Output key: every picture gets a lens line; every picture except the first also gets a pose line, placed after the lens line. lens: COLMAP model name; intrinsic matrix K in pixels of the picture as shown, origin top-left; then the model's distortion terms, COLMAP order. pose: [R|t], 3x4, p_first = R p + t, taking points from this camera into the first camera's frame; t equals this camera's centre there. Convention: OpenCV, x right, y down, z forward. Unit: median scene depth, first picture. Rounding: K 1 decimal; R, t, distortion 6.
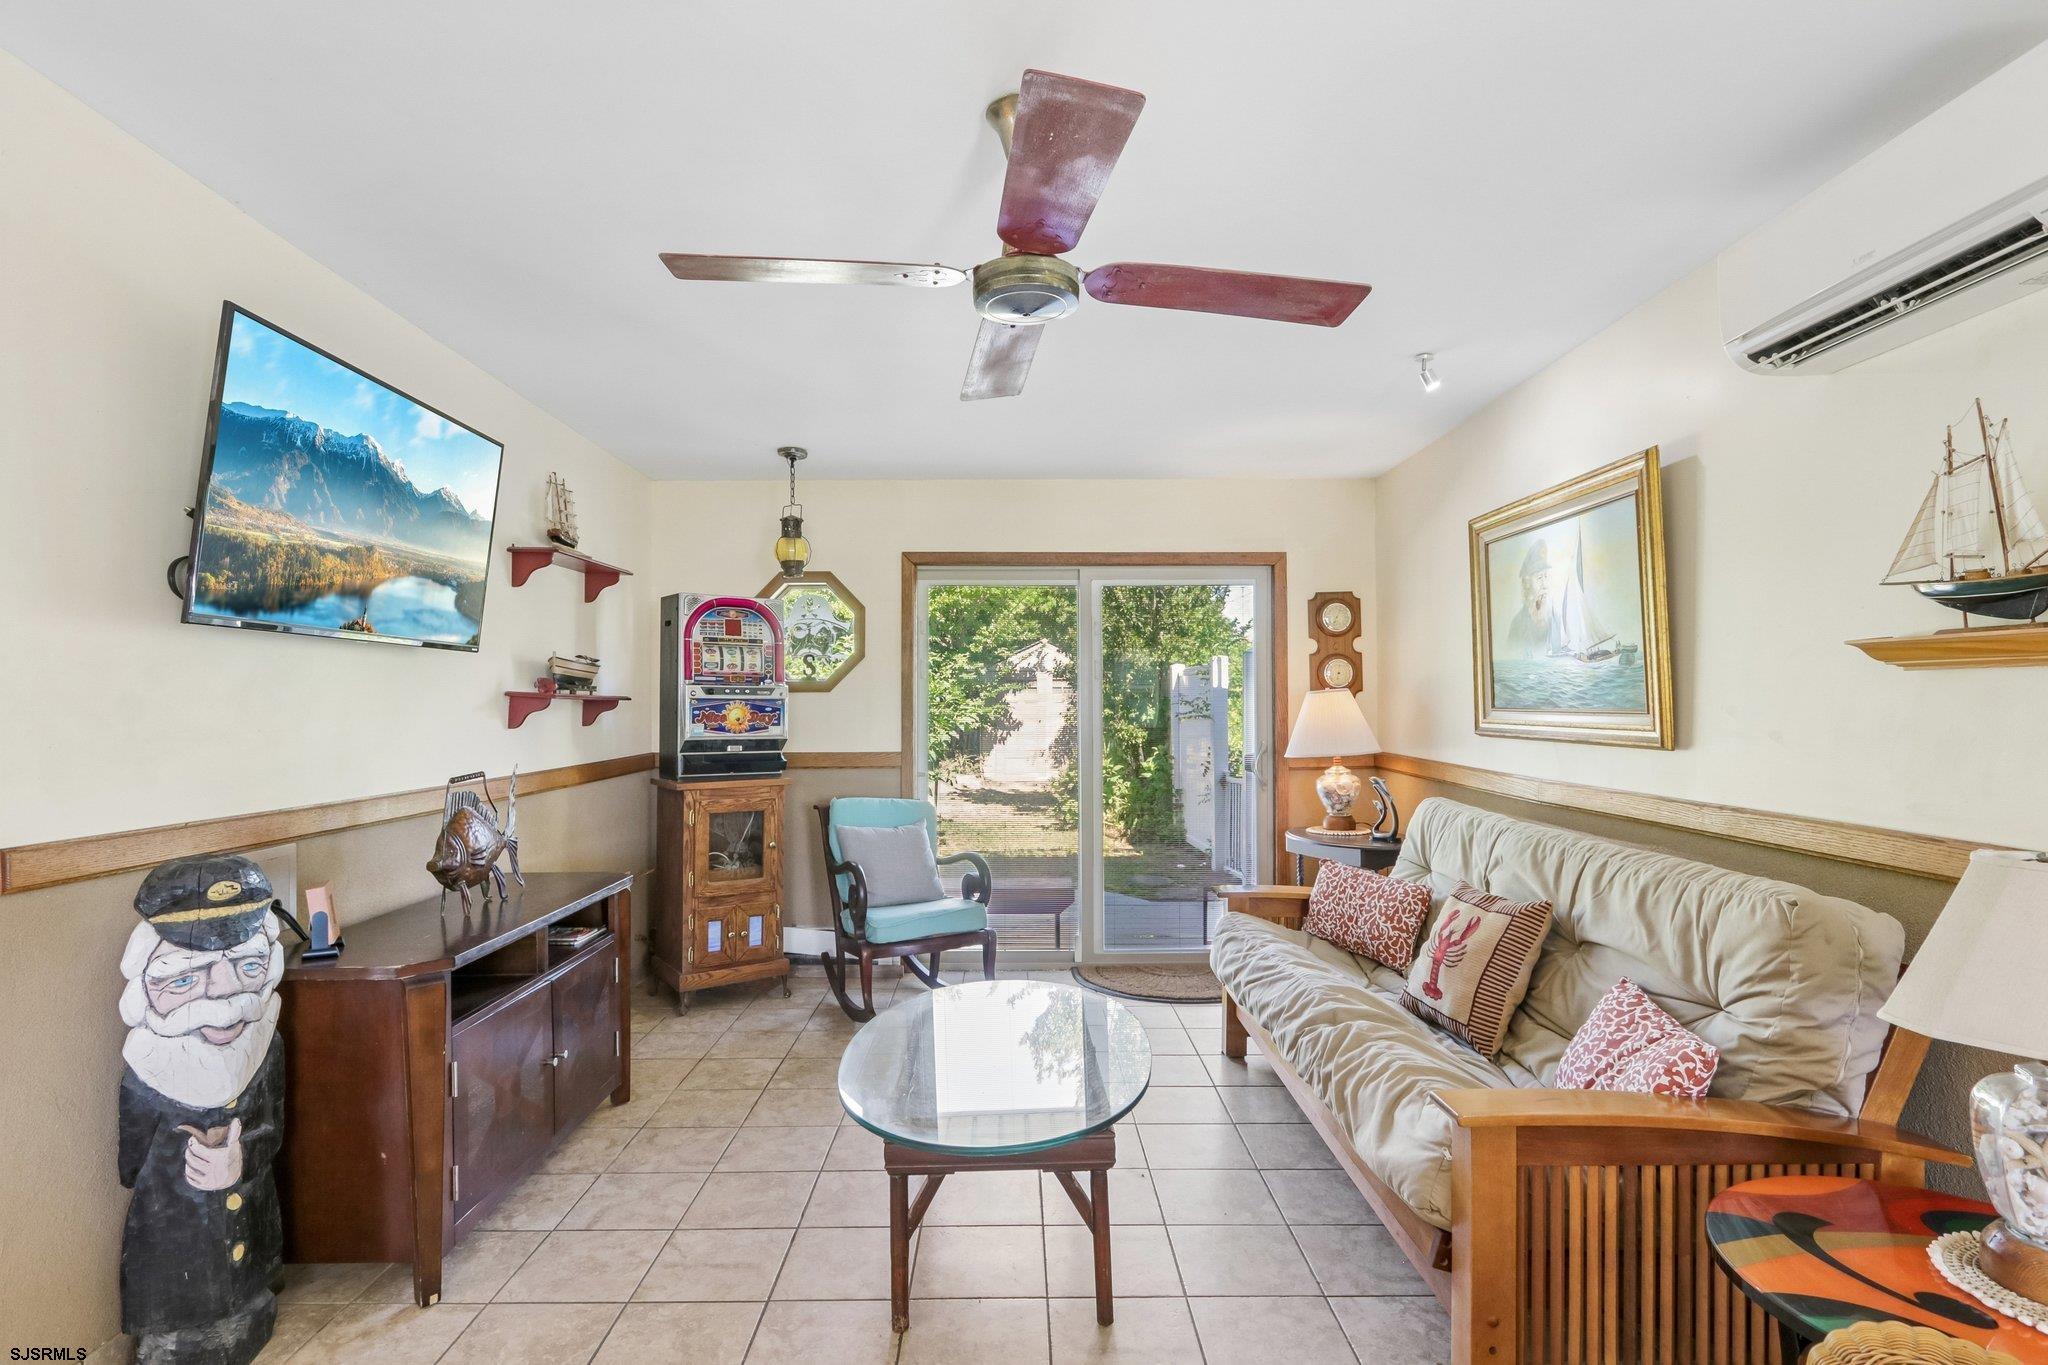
lens RADIAL K [[997.1, 0, 1024.0], [0, 997.1, 682.5], [0, 0, 1]] dist [-0.009174, -0.000402]
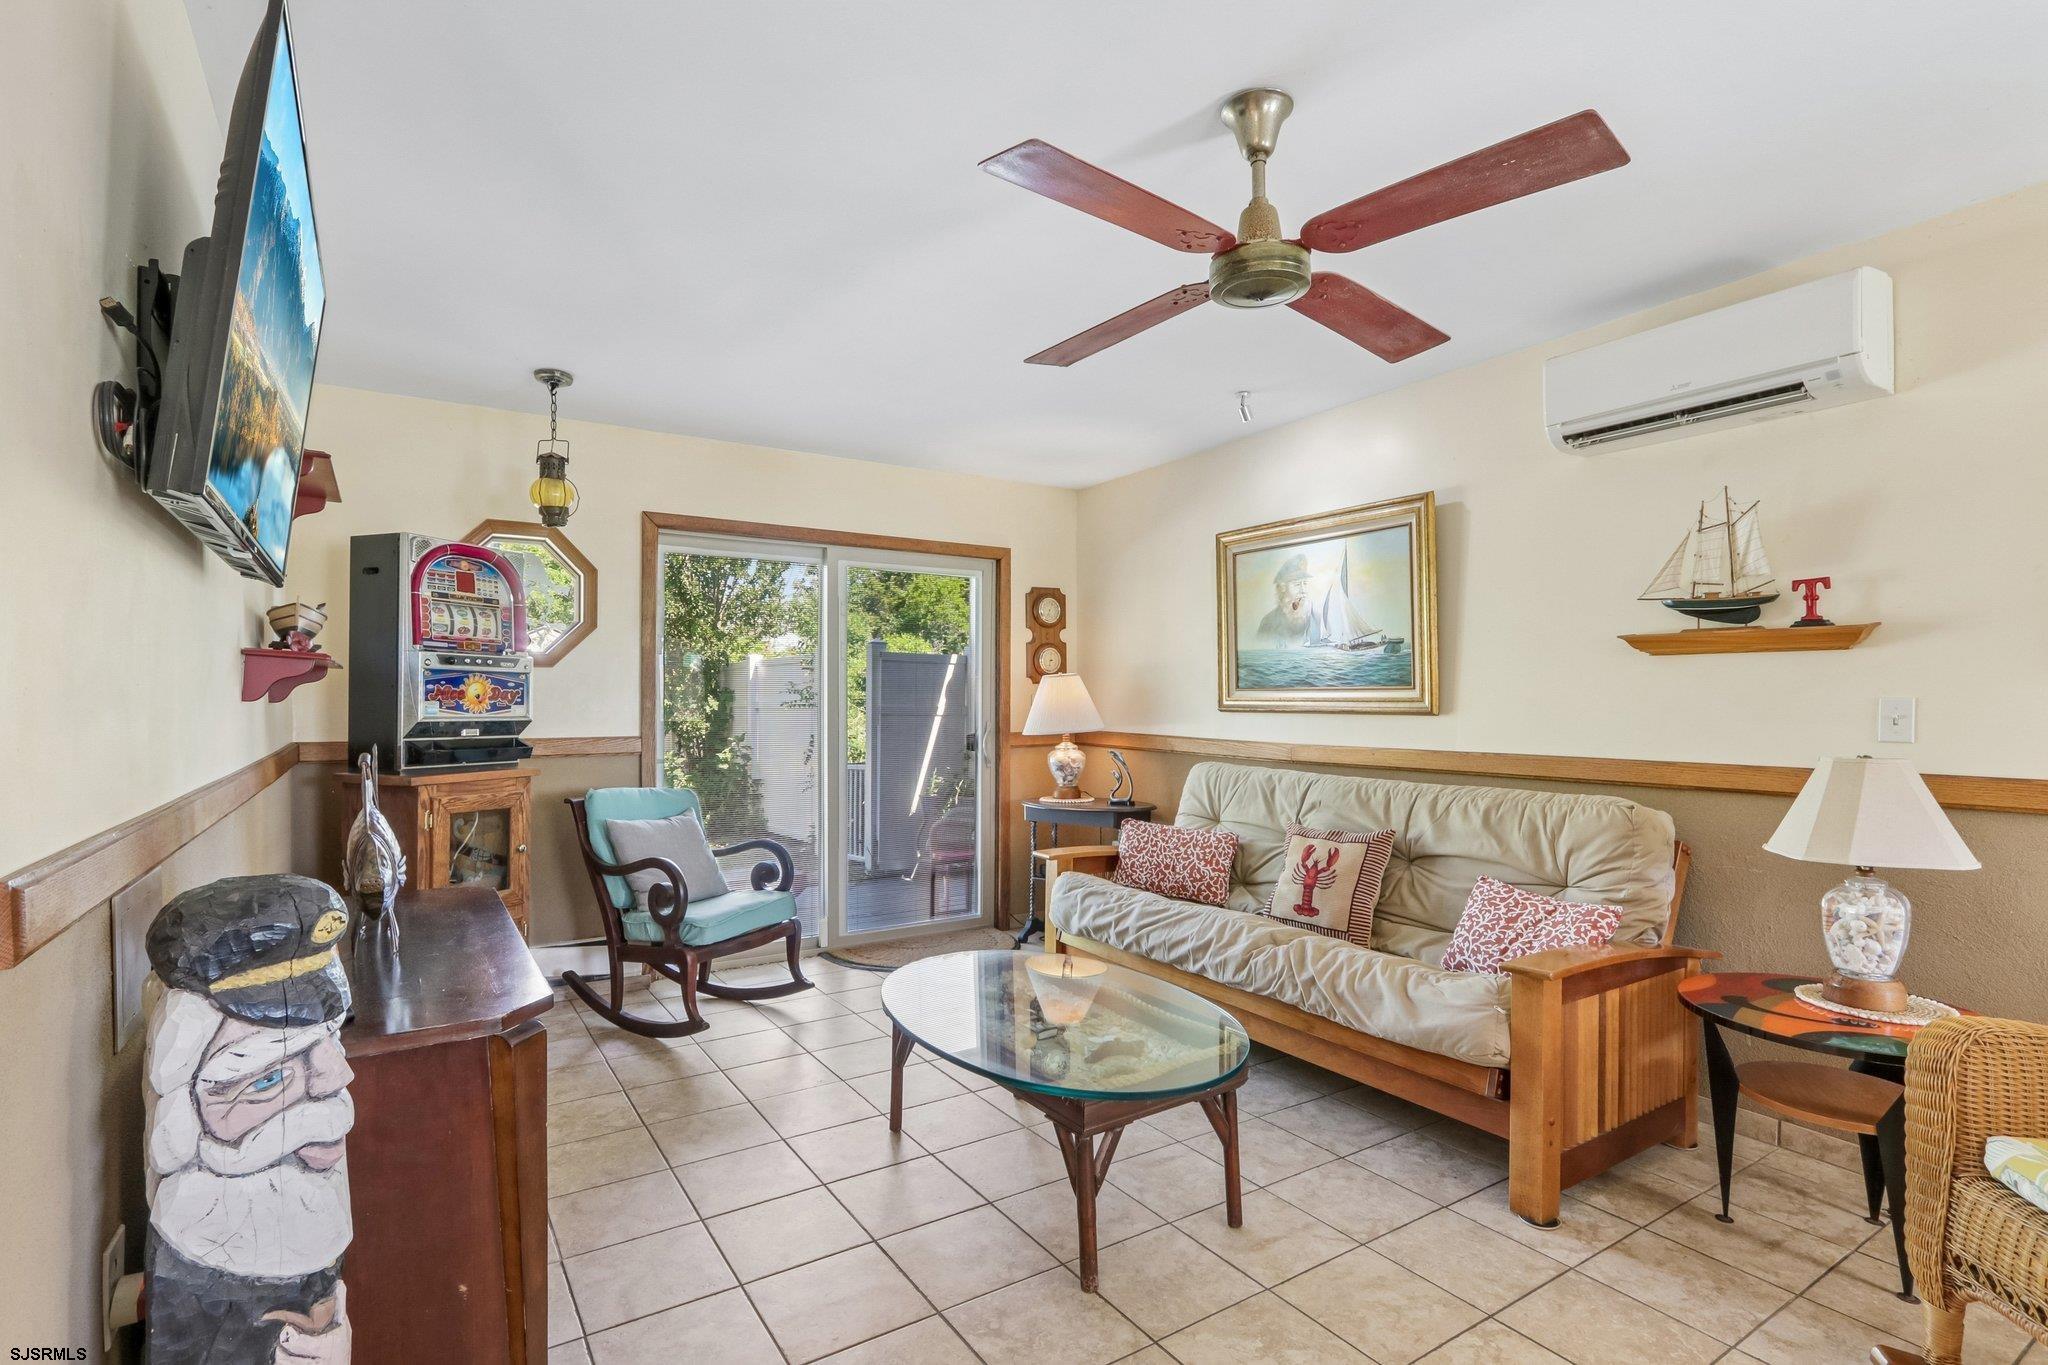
lens RADIAL K [[959.7, 0, 1021.6], [0, 959.7, 698.4], [0, 0, 1]] dist [-0.022038, 0.000892]
pose [[0.848361, 0.005520, 0.529390, -0.342311], [-0.014850, 0.999800, 0.013372, 0.023221], [-0.529211, -0.019206, 0.848273, 0.118897]]
